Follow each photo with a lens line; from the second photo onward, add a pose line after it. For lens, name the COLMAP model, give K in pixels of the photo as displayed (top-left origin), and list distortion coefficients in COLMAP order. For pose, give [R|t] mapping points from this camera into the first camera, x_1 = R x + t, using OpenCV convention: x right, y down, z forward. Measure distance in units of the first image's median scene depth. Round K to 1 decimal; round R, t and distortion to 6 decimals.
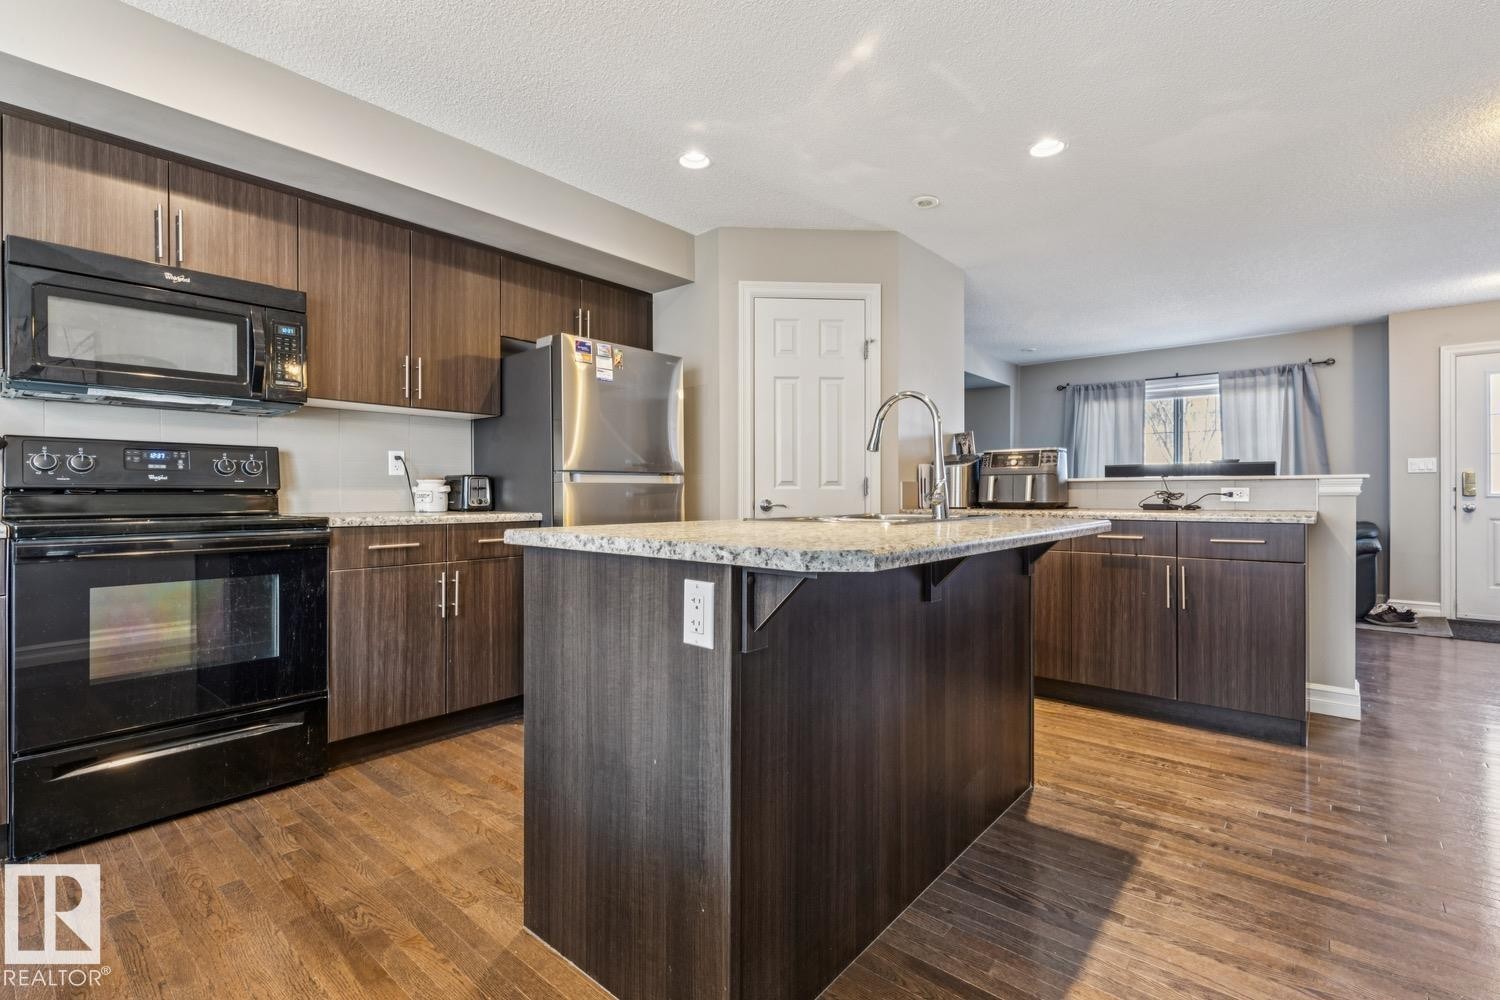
lens RADIAL K [[681.8, 0, 728.5], [0, 681.8, 491.9], [0, 0, 1]] dist [-0.001760, -0.000213]
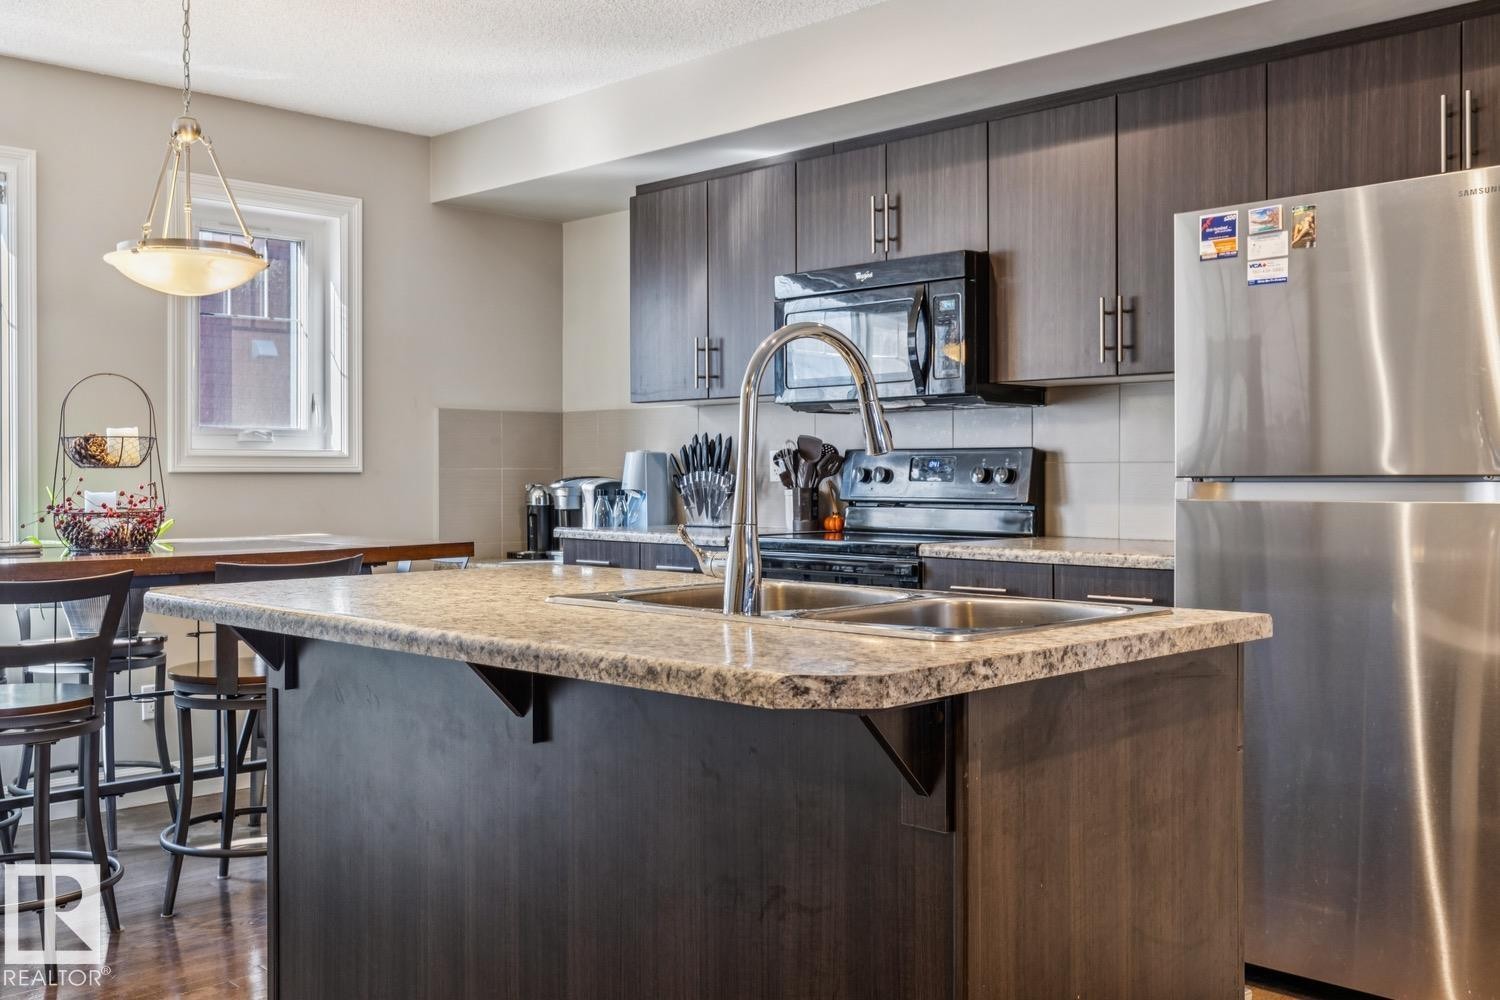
lens RADIAL K [[1437.5, 0, 762.8], [0, 1437.5, 468.4], [0, 0, 1]] dist [0.005379, 0.000000]
pose [[-0.053817, -0.004327, -0.998541, 0.560002], [0.007123, 0.999964, -0.004717, -0.022379], [0.998525, -0.007366, -0.053785, 0.476164]]
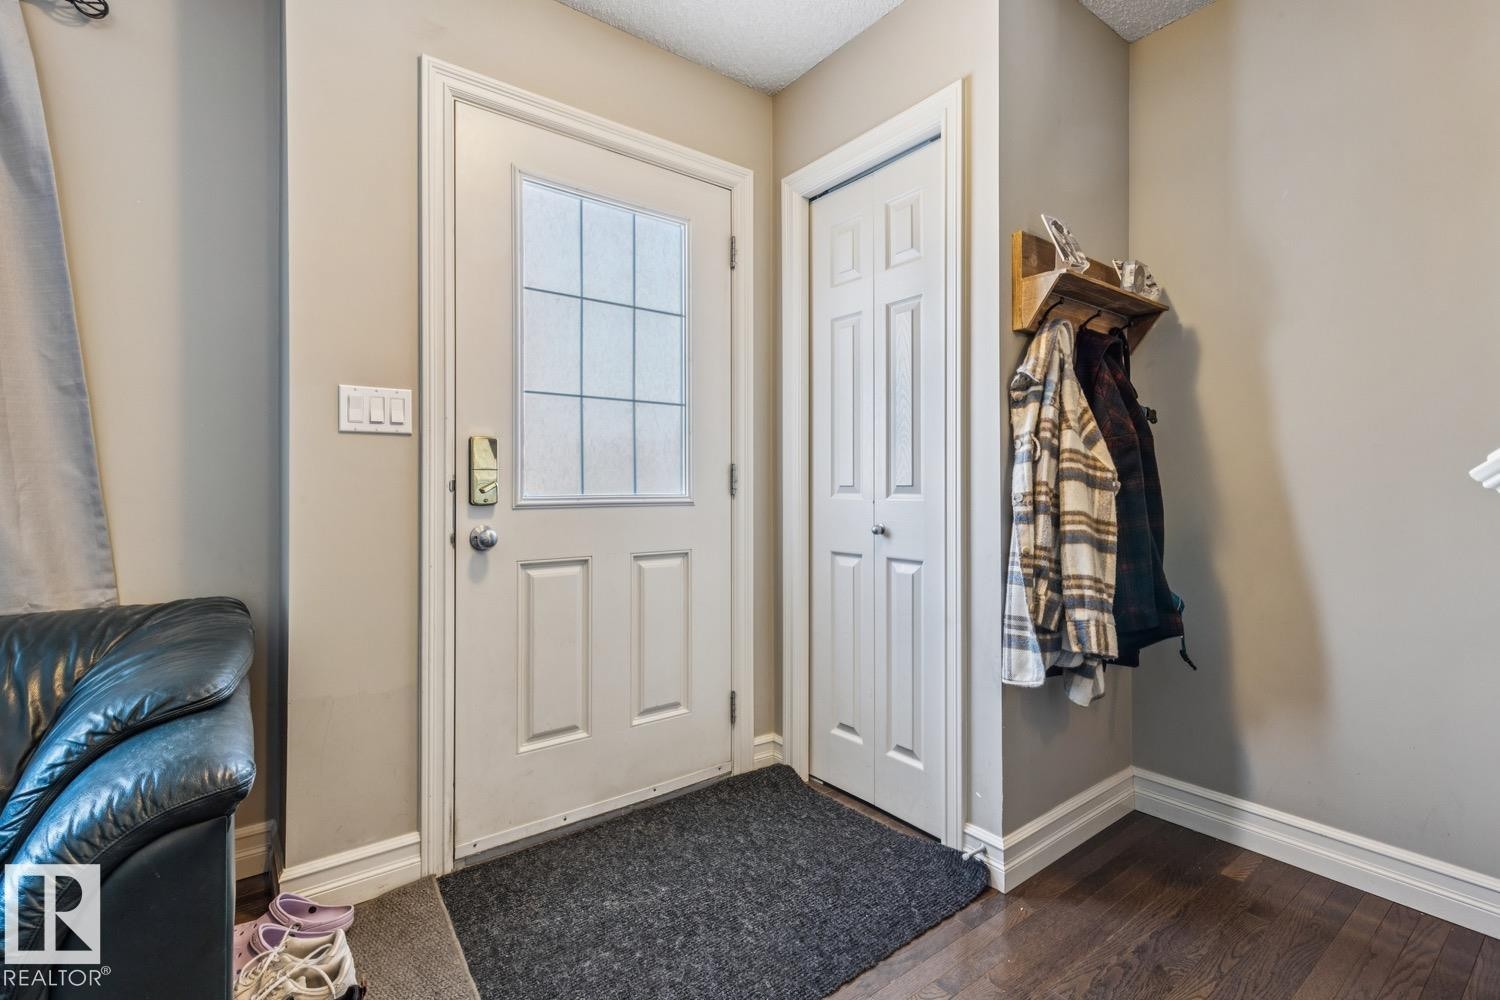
lens RADIAL K [[683.1, 0, 753.6], [0, 683.1, 482.6], [0, 0, 1]] dist [0.007379, -0.000668]
pose [[0.192782, 0.004309, 0.981232, 0.870590], [-0.000740, 0.999991, -0.004246, -0.004437], [-0.981241, 0.000092, 0.192783, 0.900477]]
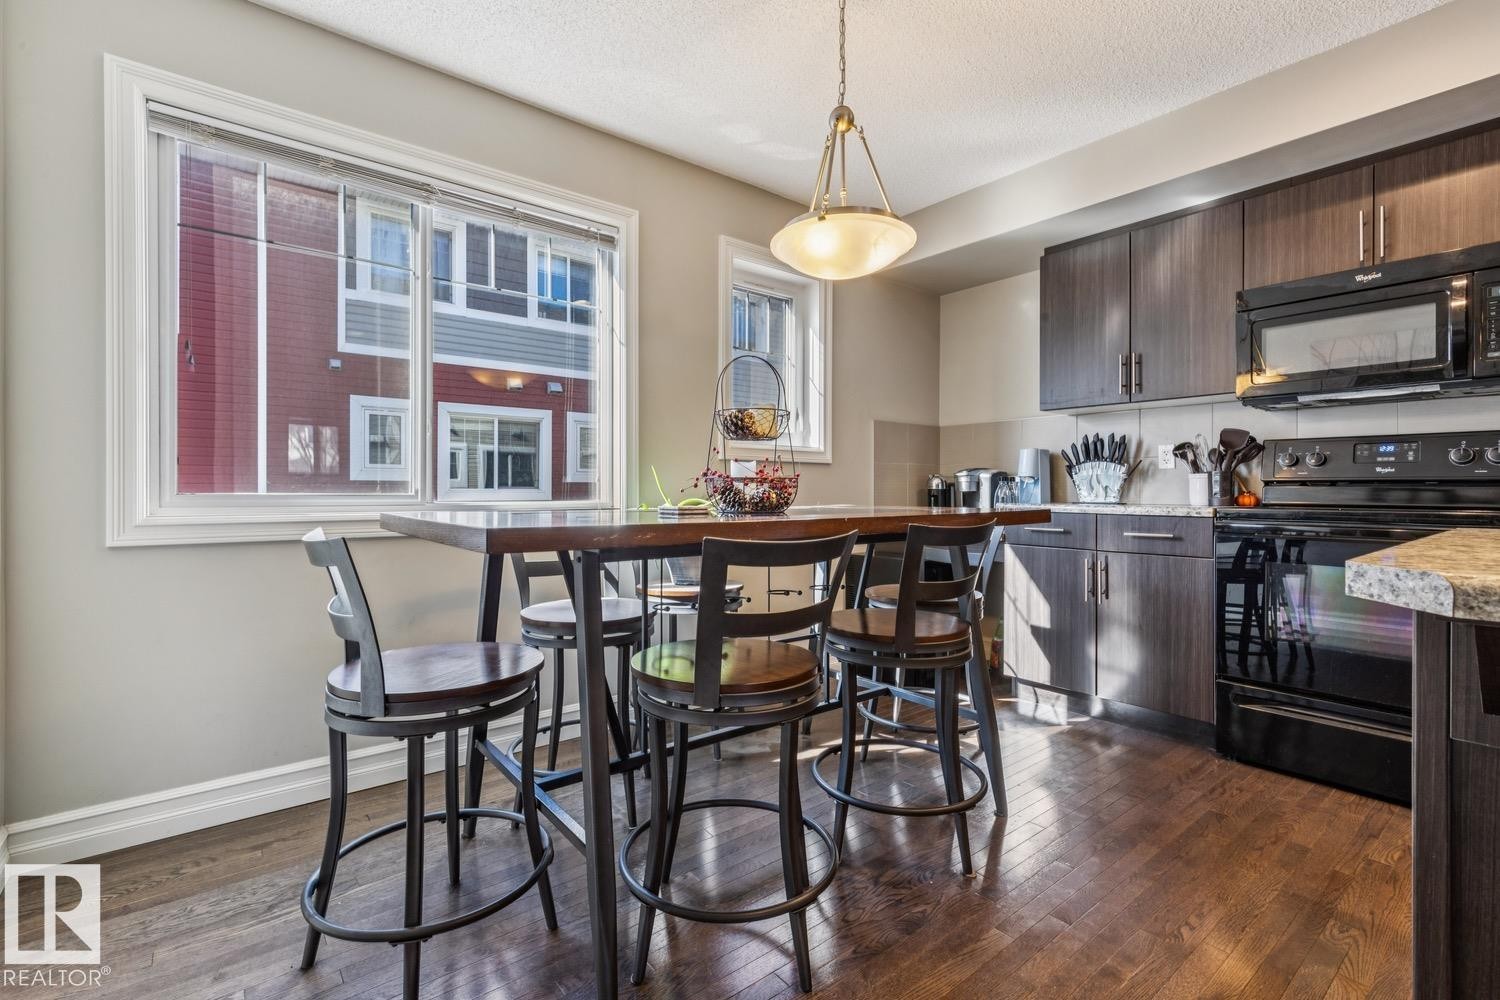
lens RADIAL K [[683.1, 0, 758.4], [0, 683.1, 483.6], [0, 0, 1]] dist [0.007379, -0.000668]
pose [[-0.163617, -0.009988, -0.986473, 0.183392], [0.003469, 0.999937, -0.010700, 0.004191], [0.986518, -0.005173, -0.163572, 0.126659]]
